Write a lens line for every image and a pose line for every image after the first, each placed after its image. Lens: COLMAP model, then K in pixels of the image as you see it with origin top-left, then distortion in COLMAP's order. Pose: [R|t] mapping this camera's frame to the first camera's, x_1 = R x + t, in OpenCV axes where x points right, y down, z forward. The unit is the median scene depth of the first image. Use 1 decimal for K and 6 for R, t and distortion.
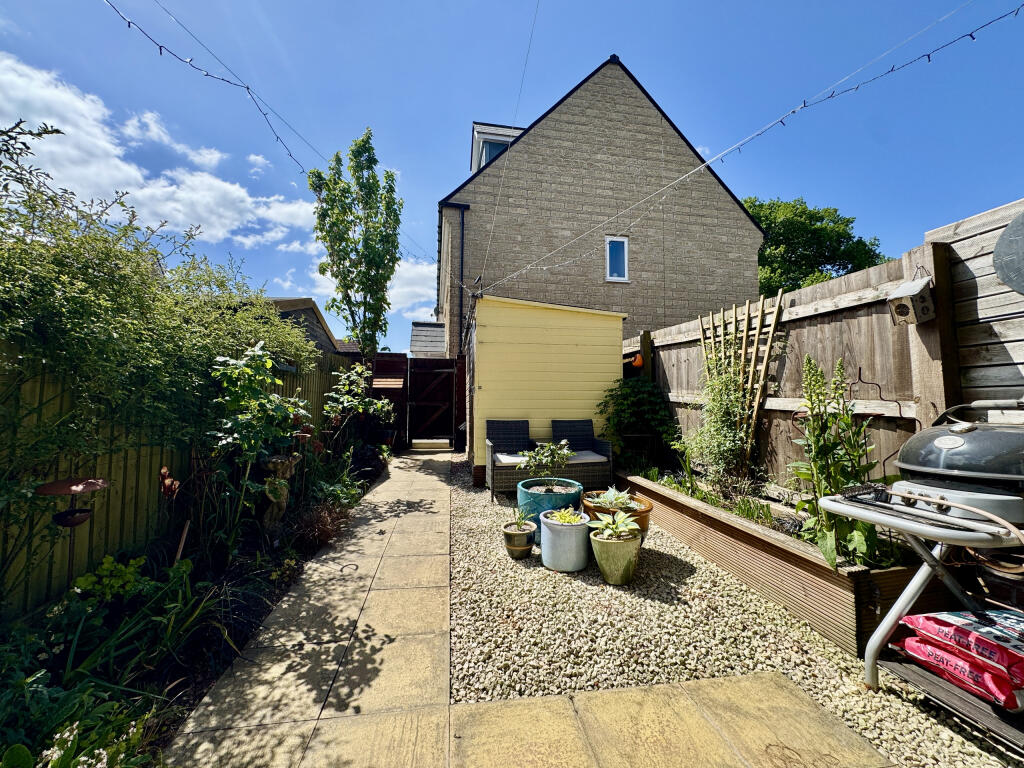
lens RADIAL K [[408.8, 0, 513.5], [0, 408.8, 376.5], [0, 0, 1]] dist [-0.012991, 0.000479]
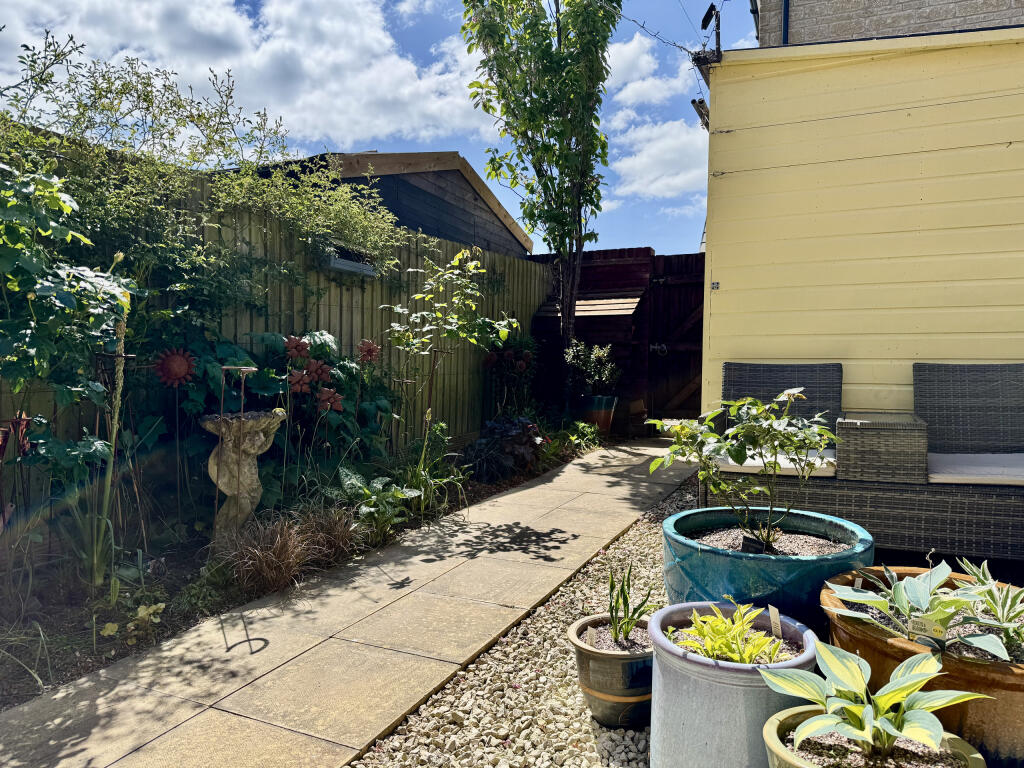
lens RADIAL K [[718.0, 0, 511.3], [0, 718.0, 390.2], [0, 0, 1]] dist [0.033042, -0.026536]
pose [[0.819655, 0.014149, -0.572683, 0.284395], [0.037233, 0.996265, 0.077904, 0.116076], [0.571646, -0.085177, 0.816067, 0.478466]]
